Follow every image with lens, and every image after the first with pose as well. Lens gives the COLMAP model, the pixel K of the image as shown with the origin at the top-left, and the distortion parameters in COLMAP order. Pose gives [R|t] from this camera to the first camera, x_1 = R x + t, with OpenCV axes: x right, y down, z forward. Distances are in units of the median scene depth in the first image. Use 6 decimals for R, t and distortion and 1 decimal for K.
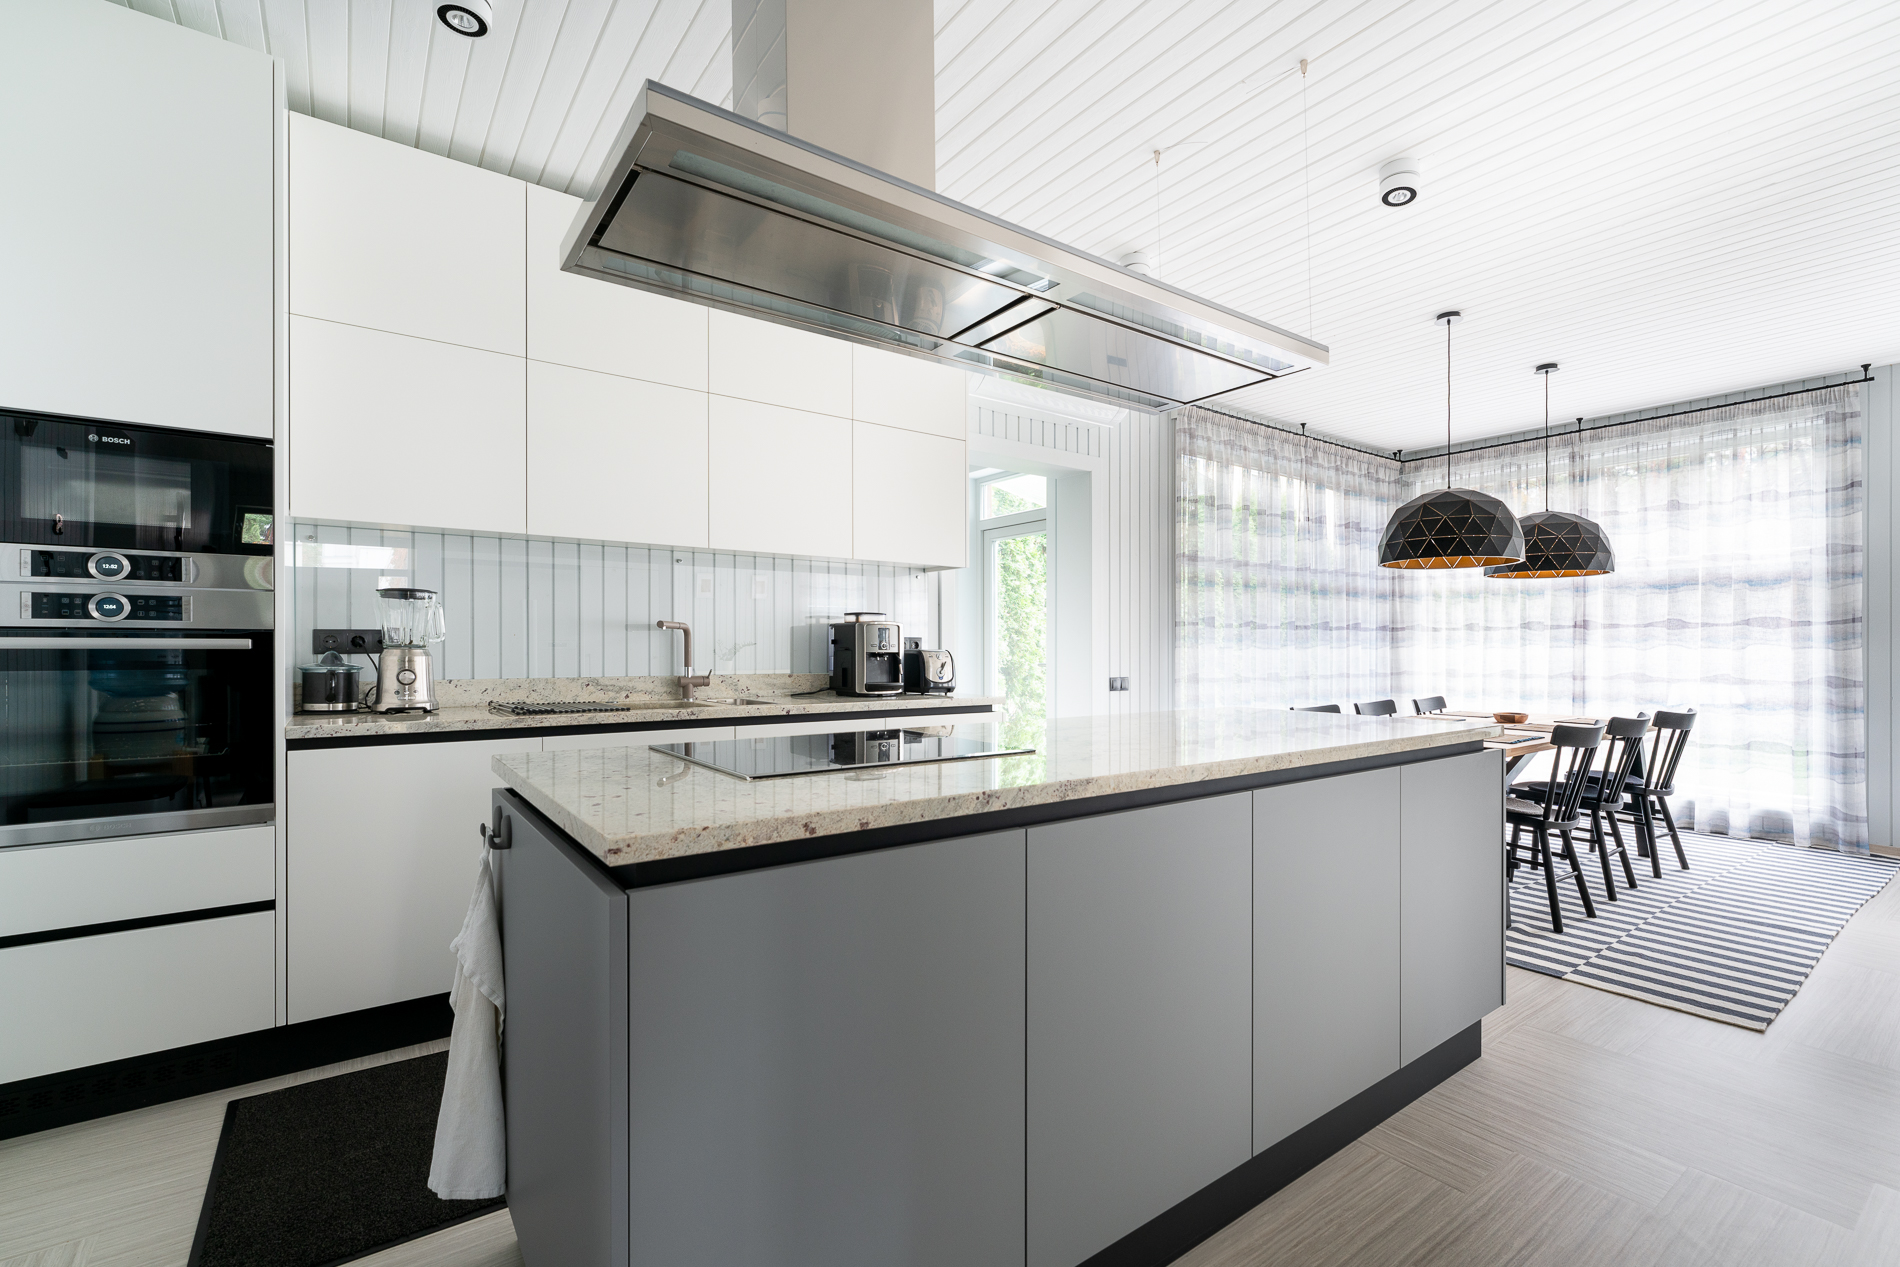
lens RADIAL K [[841.7, 0, 979.2], [0, 841.7, 640.5], [0, 0, 1]] dist [-0.001664, 0.001418]
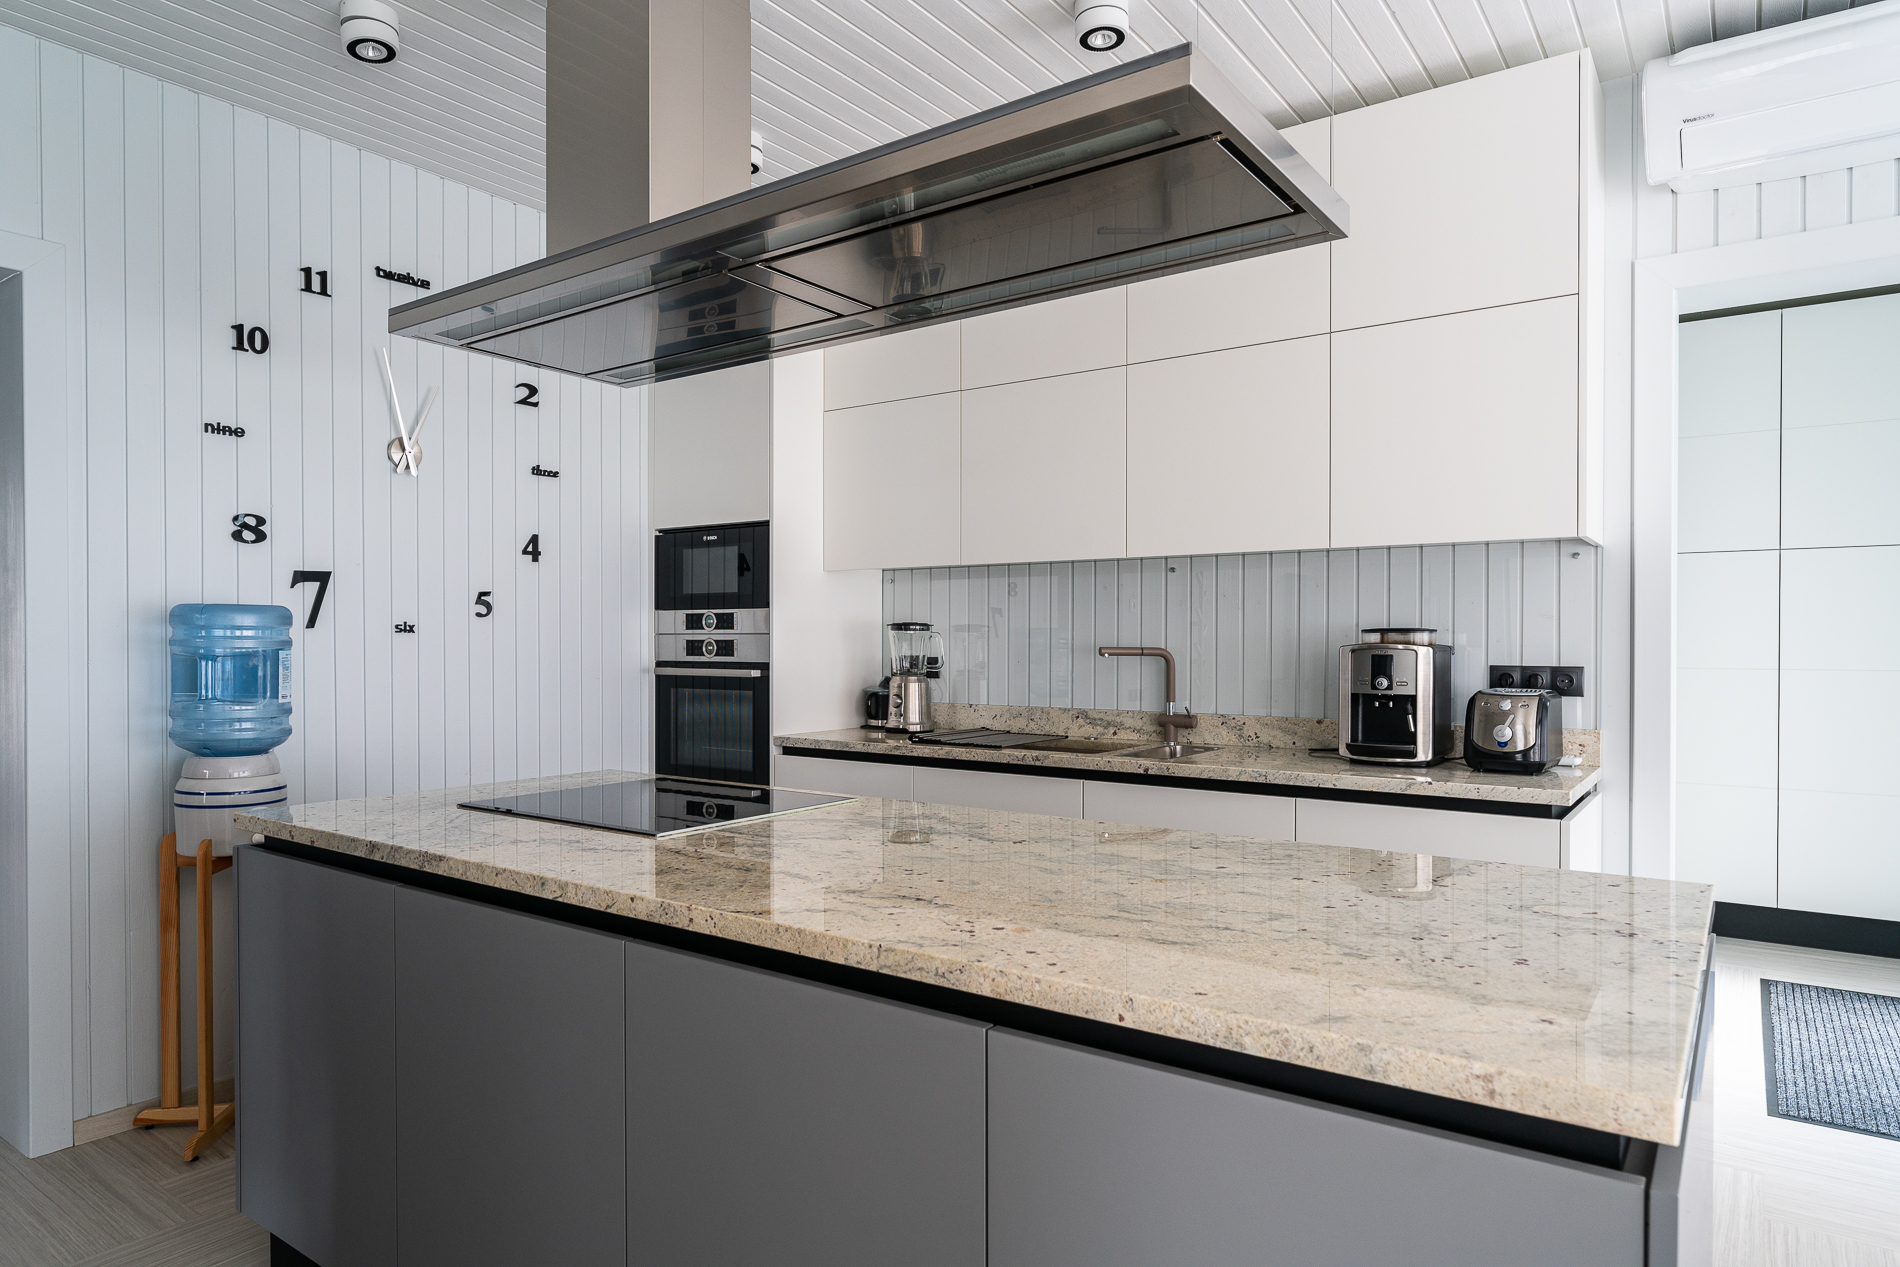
lens RADIAL K [[1128.4, 0, 940.7], [0, 1128.4, 650.4], [0, 0, 1]] dist [-0.001193, -0.001426]
pose [[0.294390, 0.007320, -0.955657, 0.855570], [0.009247, 0.999902, 0.010508, -0.043752], [0.955641, -0.011930, 0.294293, 0.656300]]
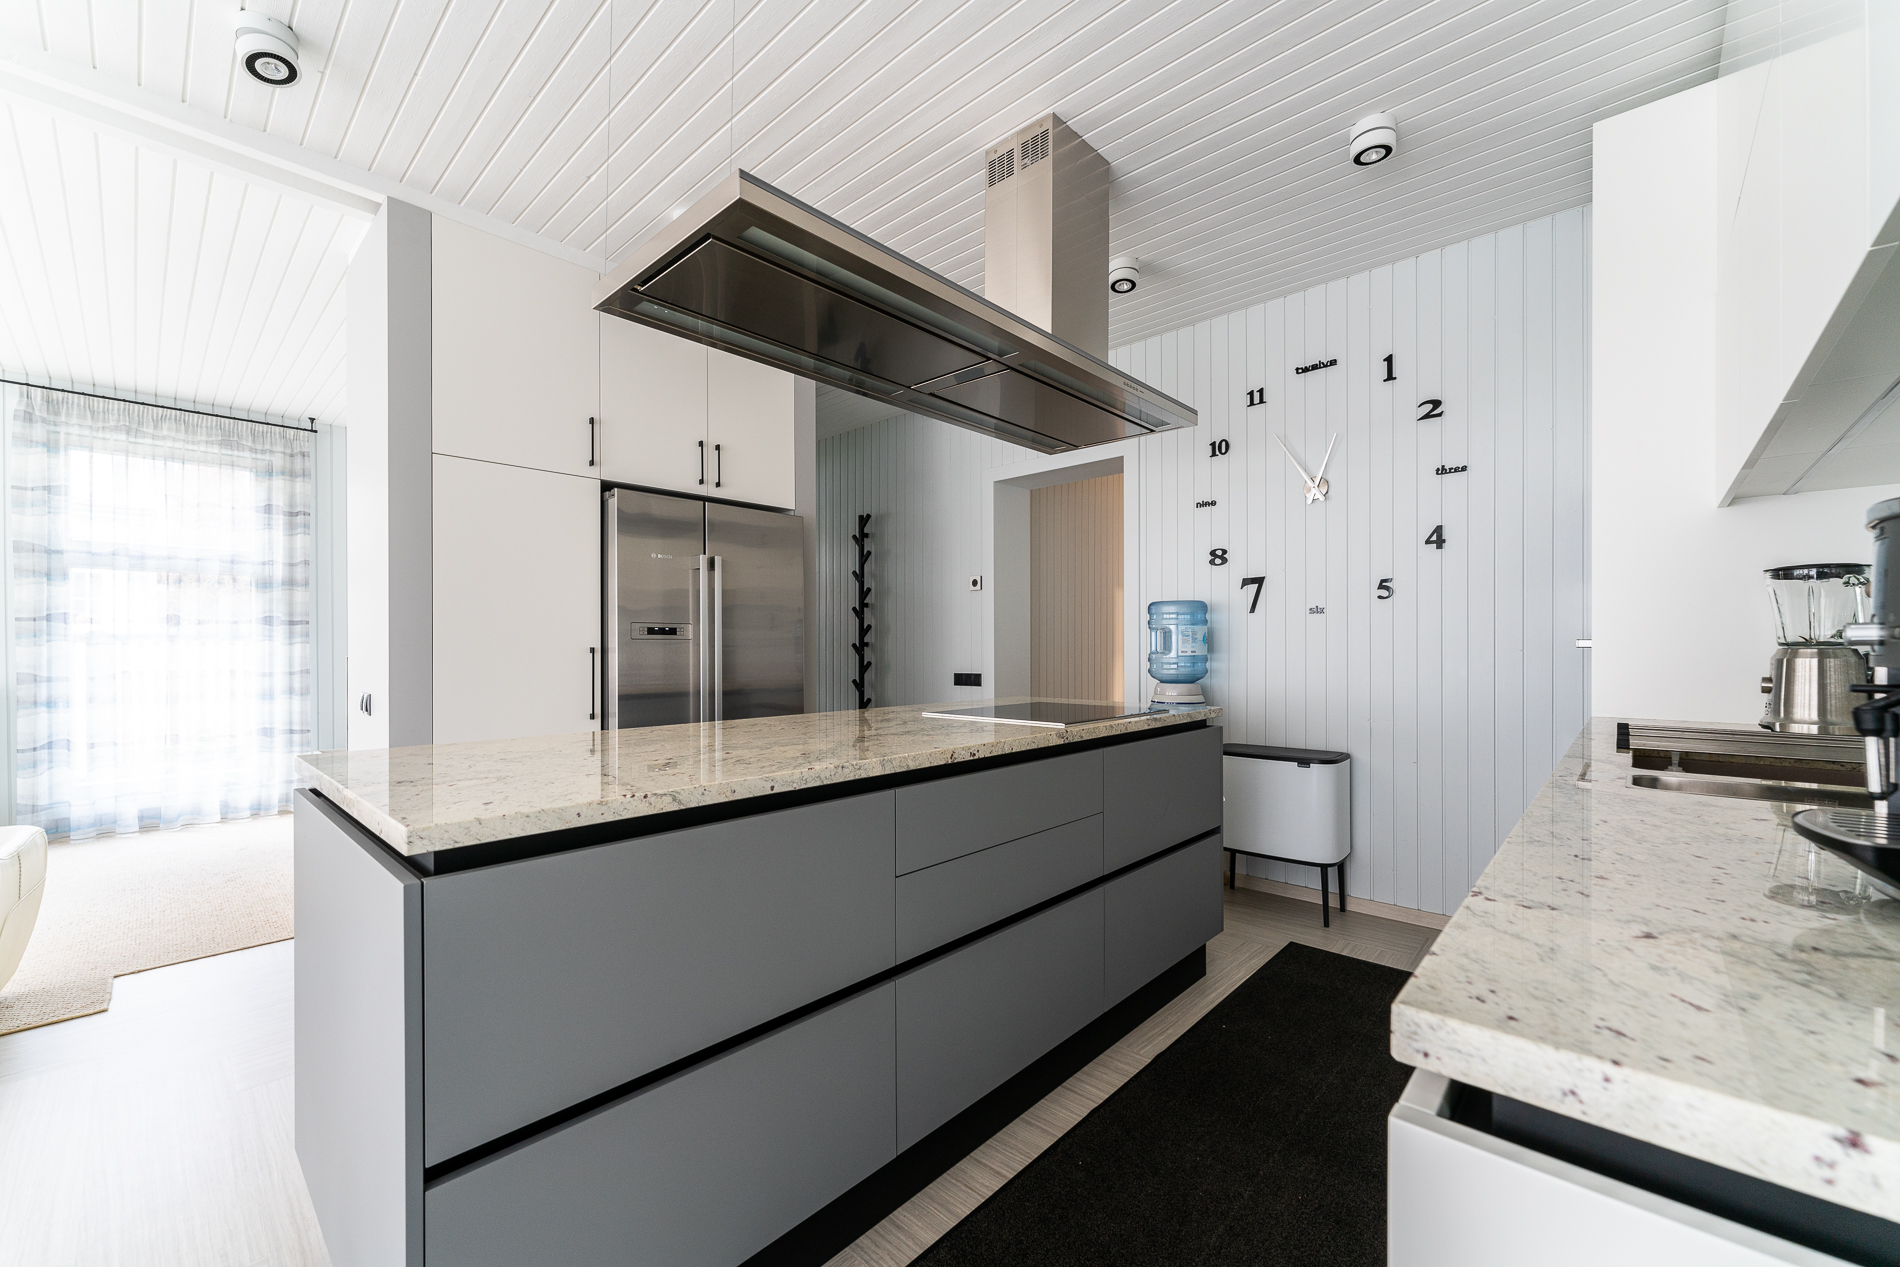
lens RADIAL K [[750.4, 0, 943.6], [0, 750.4, 646.3], [0, 0, 1]] dist [0.002250, 0.000081]
pose [[-0.983693, 0.000307, -0.179854, 0.191640], [0.002088, 0.999951, -0.009715, 0.014499], [0.179842, -0.009932, -0.983645, 1.657421]]
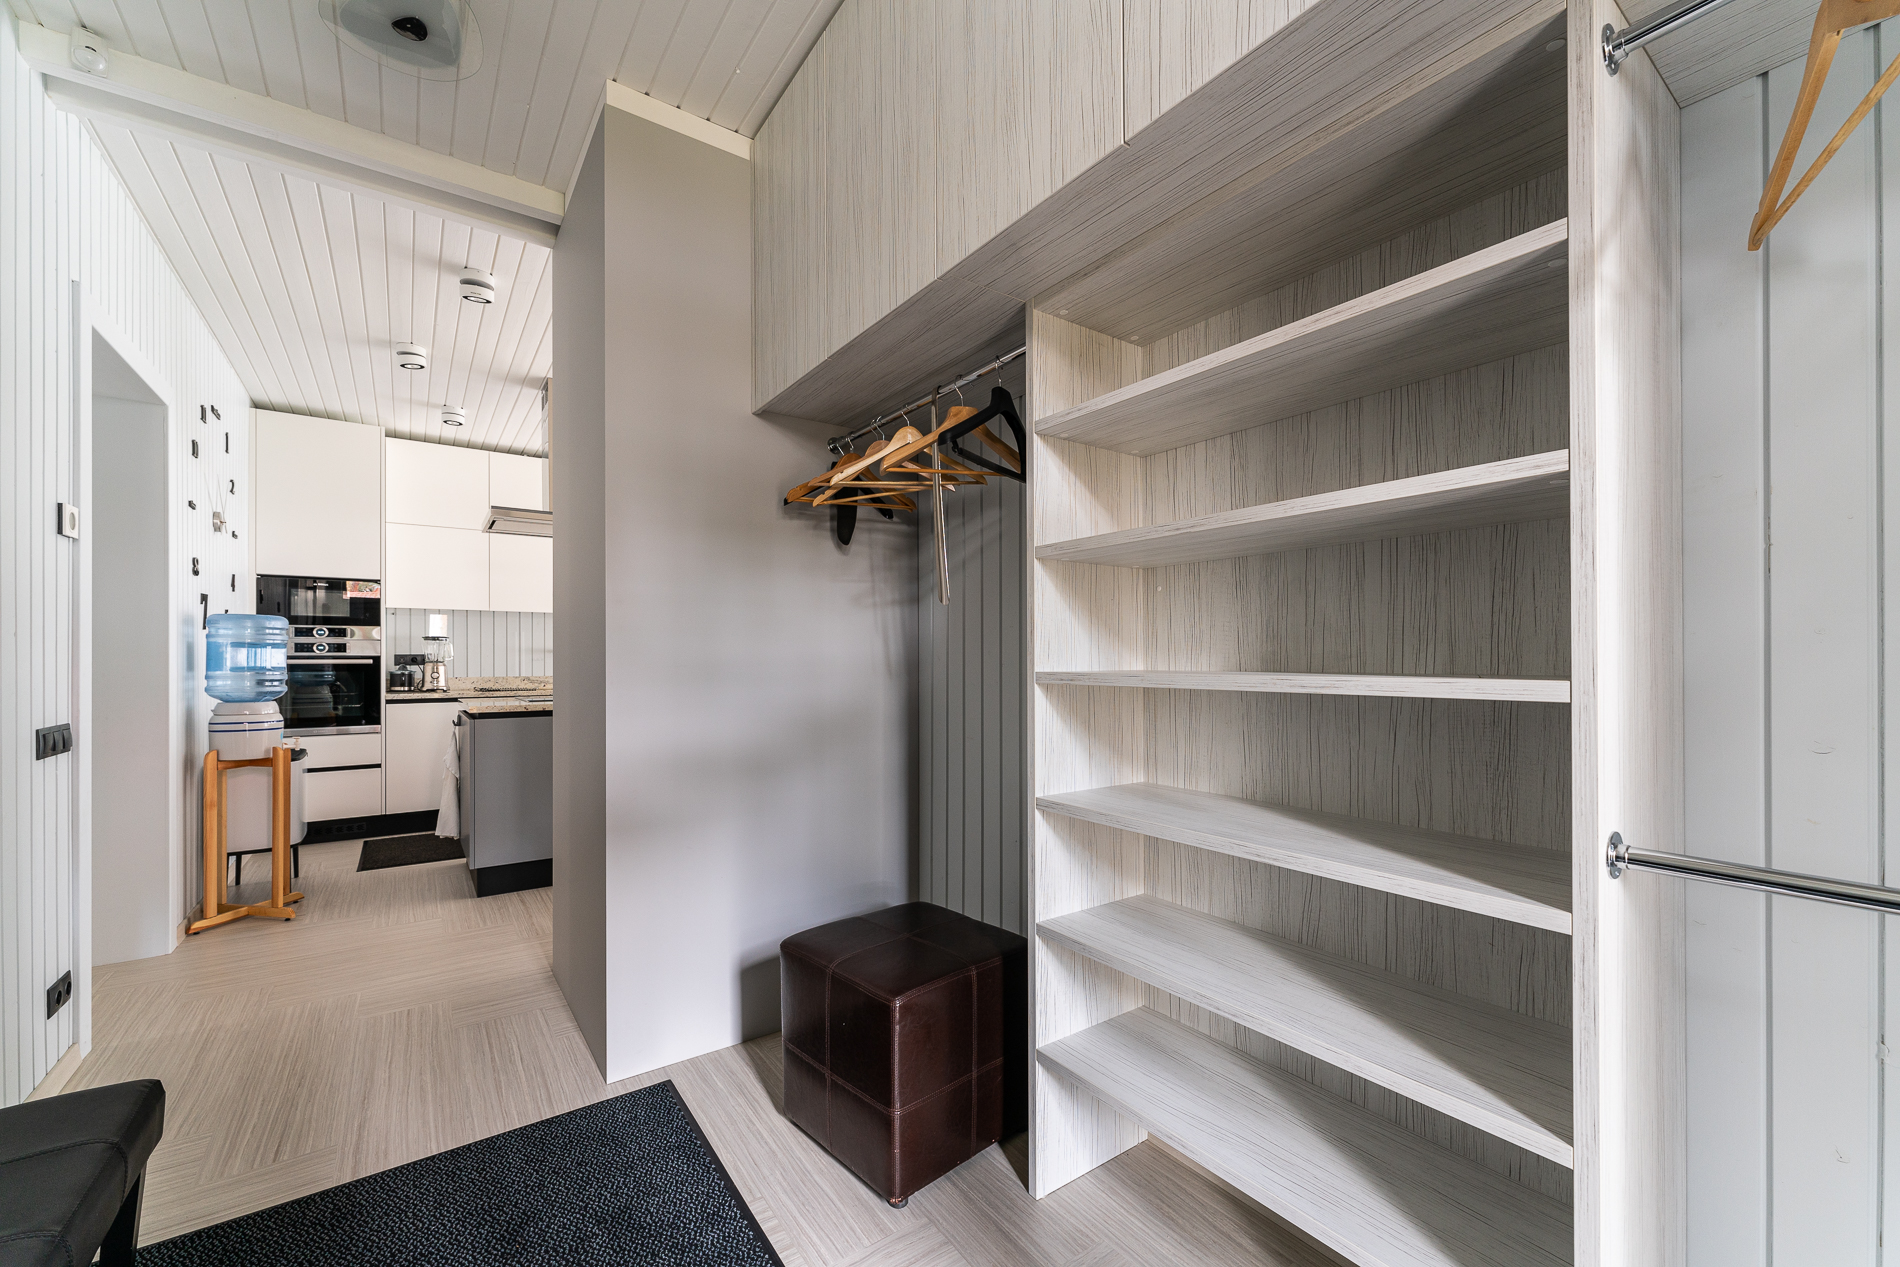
lens RADIAL K [[750.4, 0, 948.0], [0, 750.4, 648.1], [0, 0, 1]] dist [0.002250, 0.000081]
pose [[0.999829, -0.003755, -0.018090, 0.799285], [0.003662, 0.999980, -0.005166, -0.016059], [0.018109, 0.005099, 0.999823, -1.082427]]
